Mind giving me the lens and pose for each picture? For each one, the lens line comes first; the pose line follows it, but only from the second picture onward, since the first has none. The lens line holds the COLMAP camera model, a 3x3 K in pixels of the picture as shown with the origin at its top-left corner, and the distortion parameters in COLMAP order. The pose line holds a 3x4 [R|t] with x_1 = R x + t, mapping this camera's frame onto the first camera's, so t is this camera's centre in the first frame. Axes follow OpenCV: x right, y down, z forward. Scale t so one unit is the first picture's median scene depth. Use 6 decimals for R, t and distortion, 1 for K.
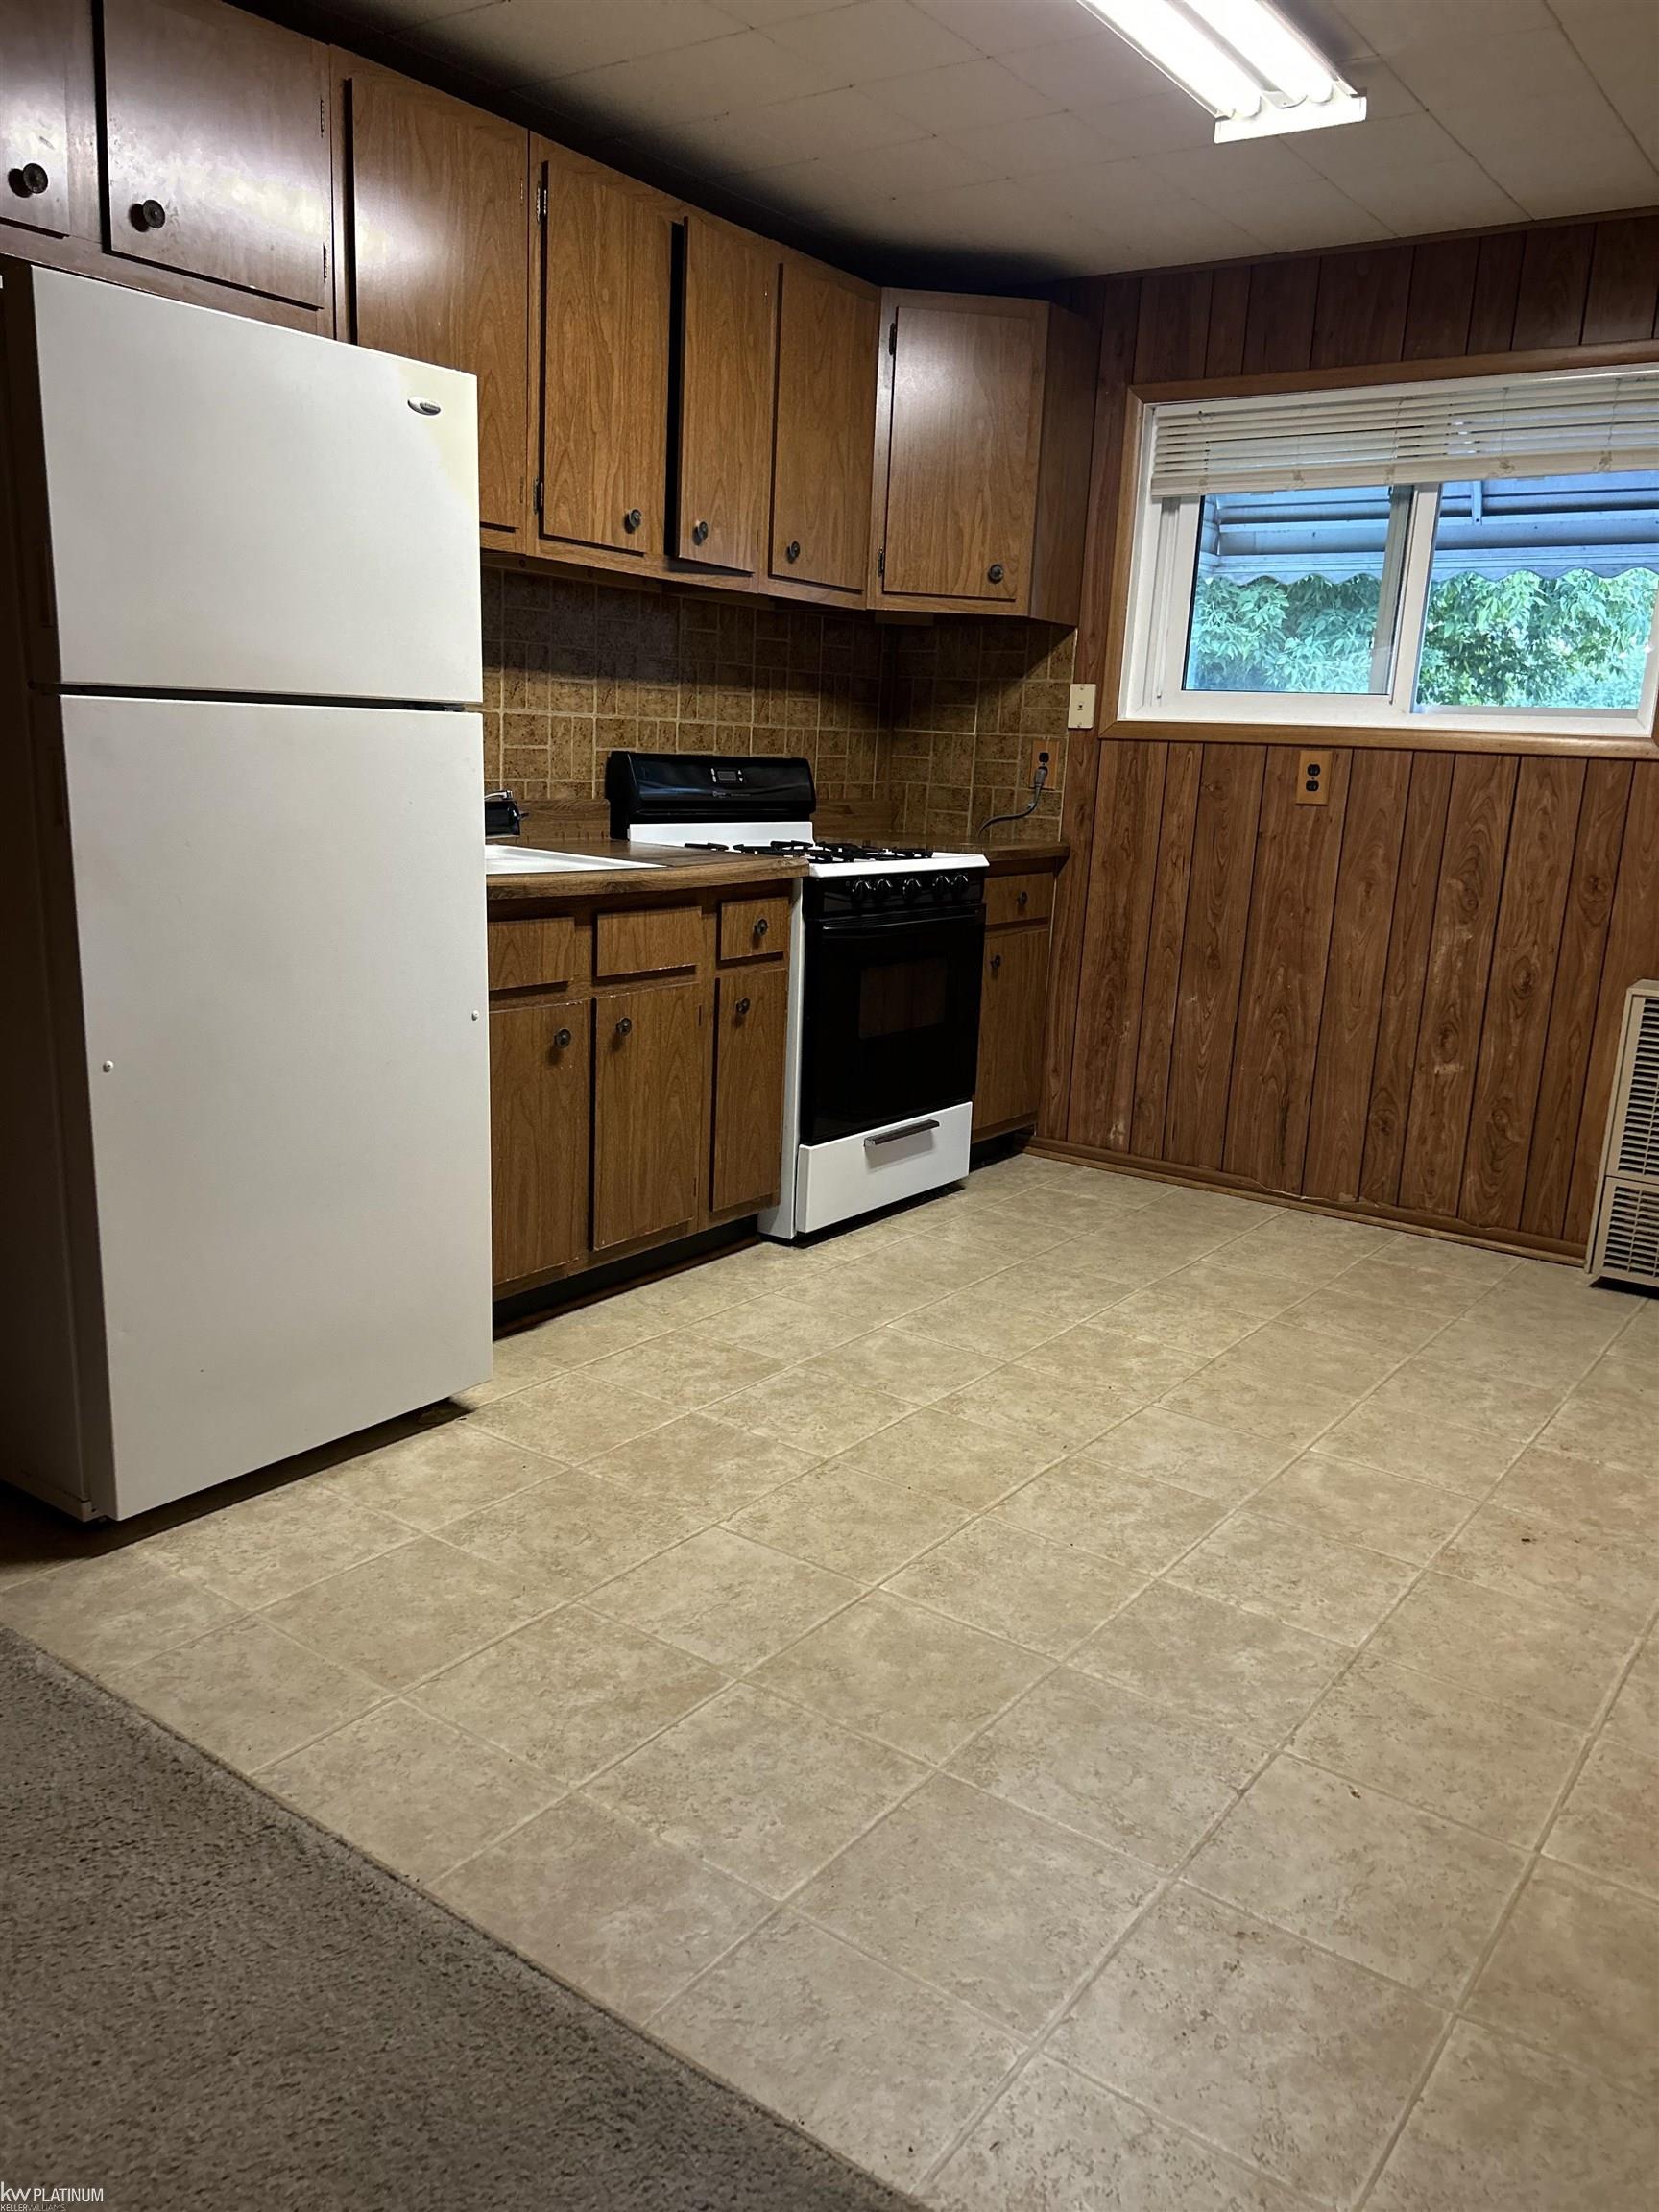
lens RADIAL K [[1656.7, 0, 843.4], [0, 1656.7, 1142.5], [0, 0, 1]] dist [0.035102, -0.035335]
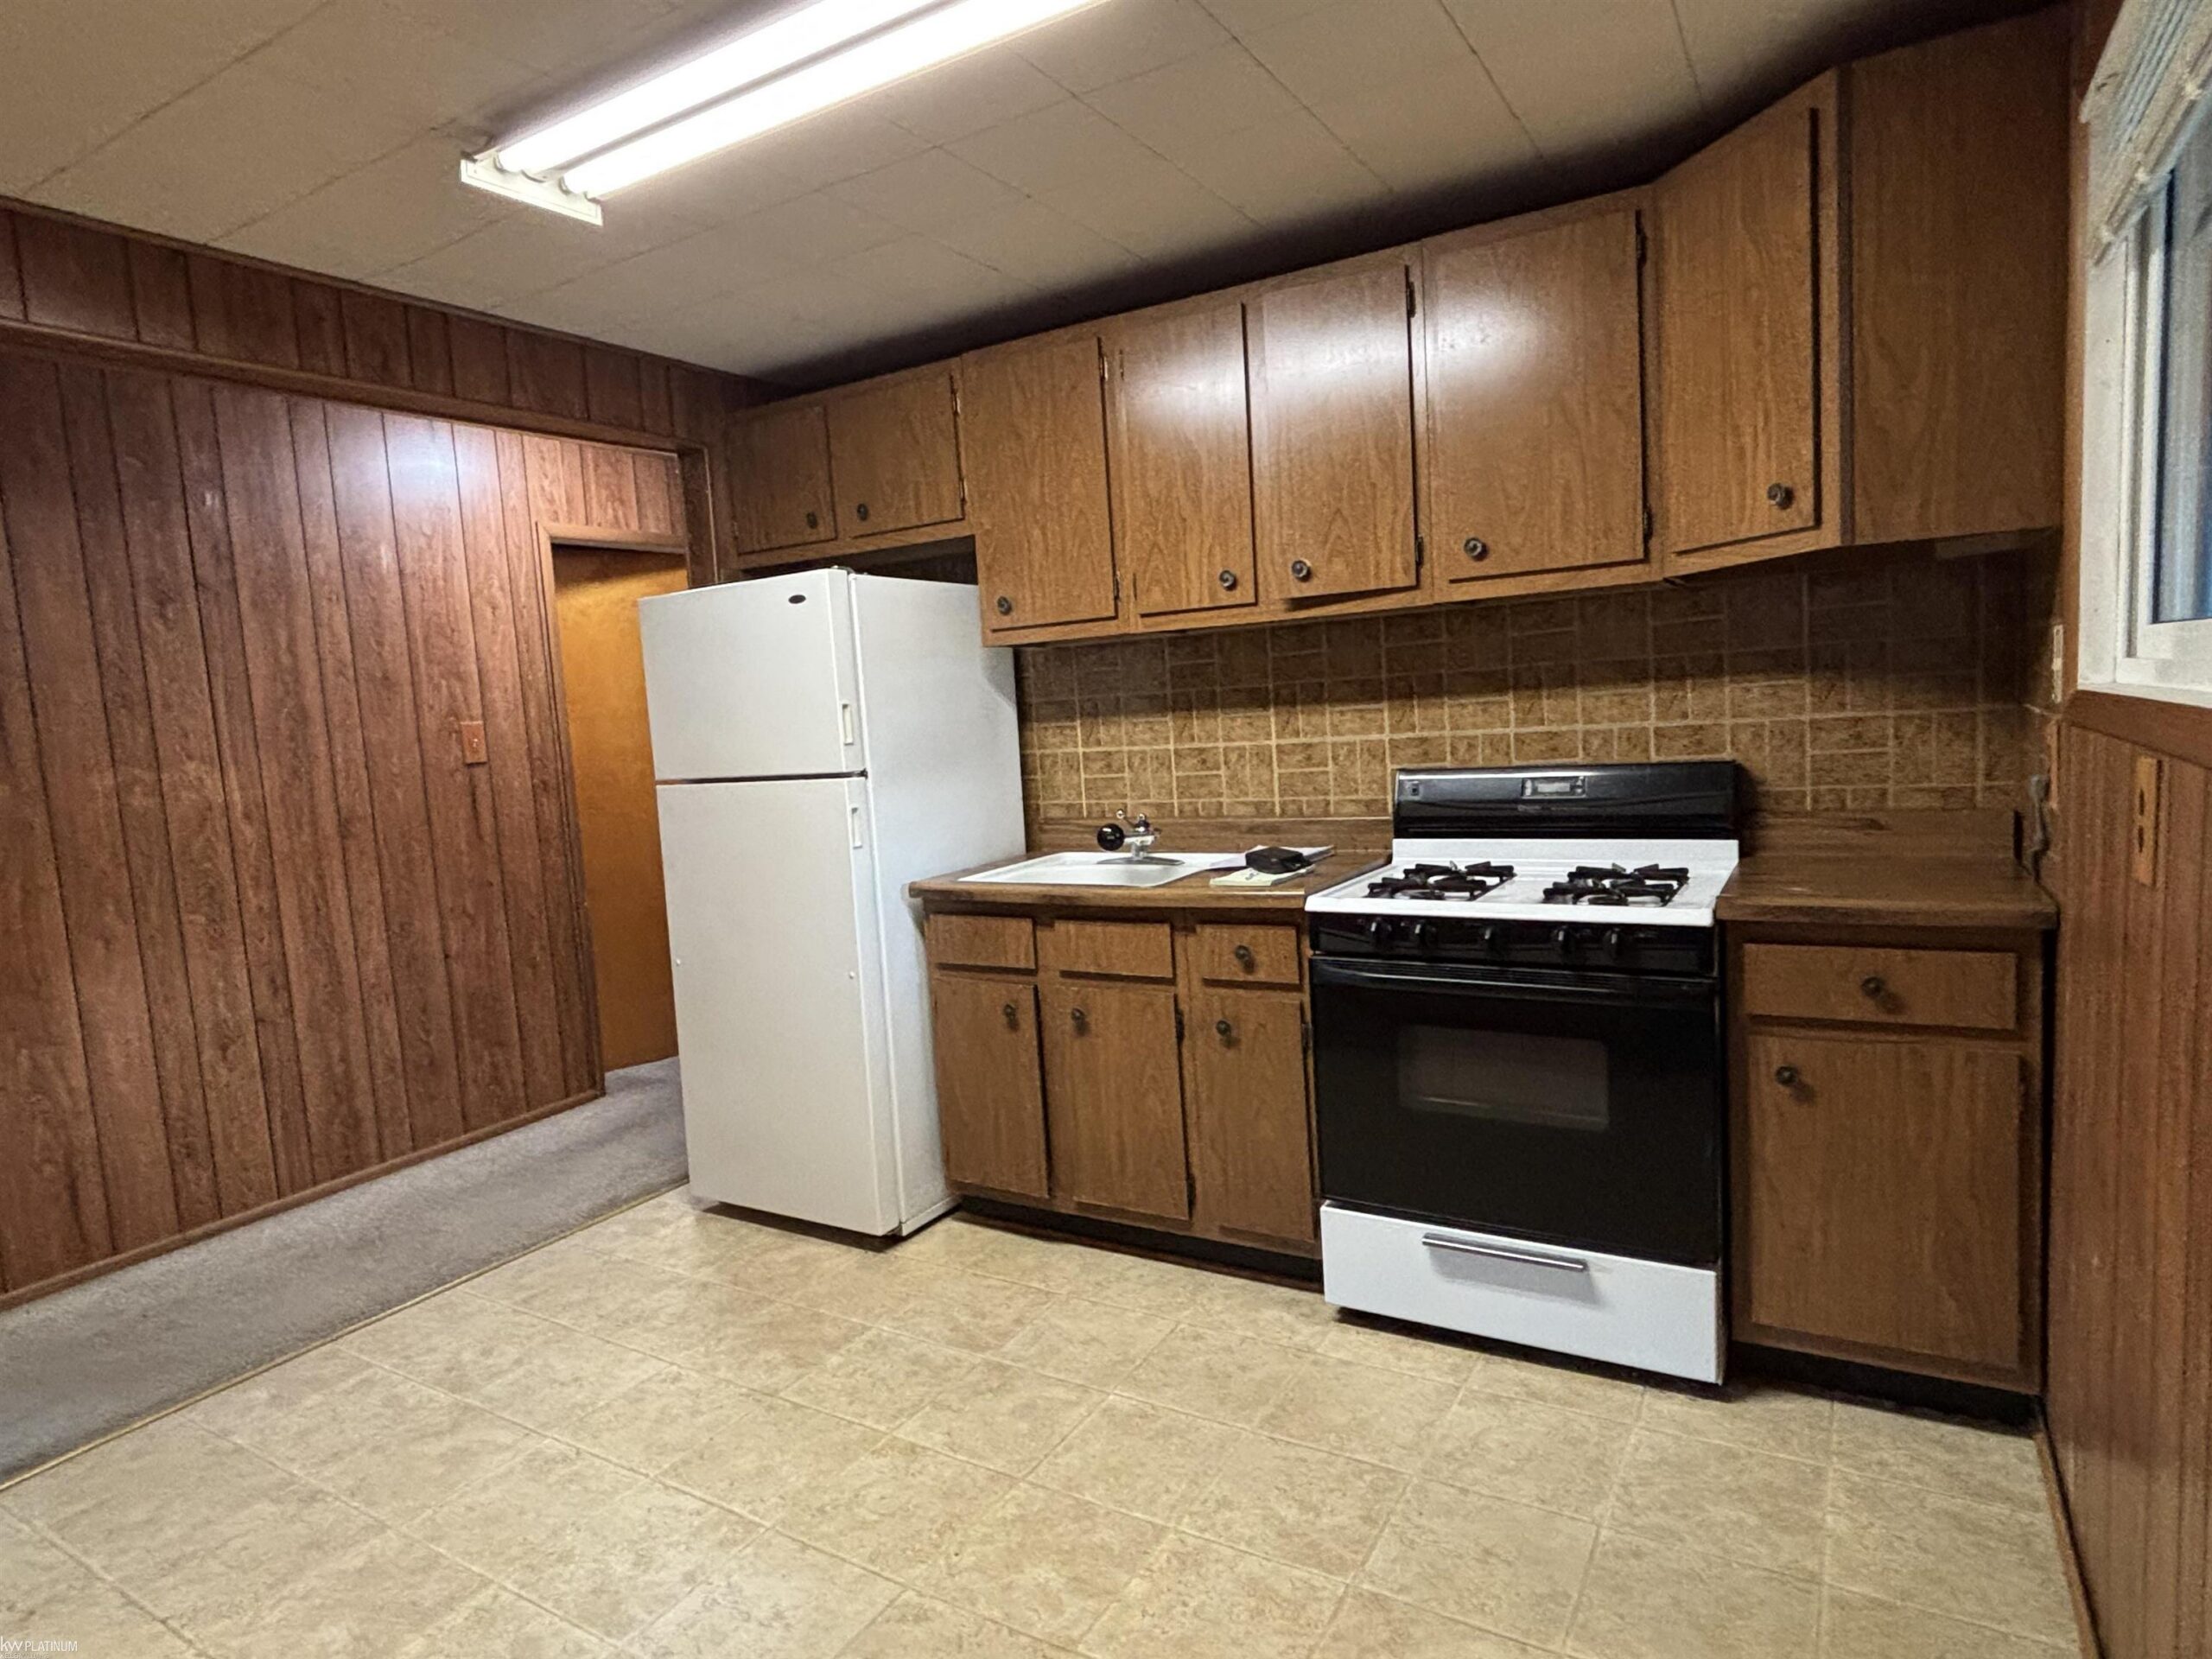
lens RADIAL K [[1247.5, 0, 1064.7], [0, 1247.5, 797.3], [0, 0, 1]] dist [0.004100, -0.011627]
pose [[0.053264, 0.018164, -0.998415, 0.712909], [-0.171277, 0.985184, 0.008786, -0.219022], [0.983782, 0.170537, 0.055586, 0.874965]]
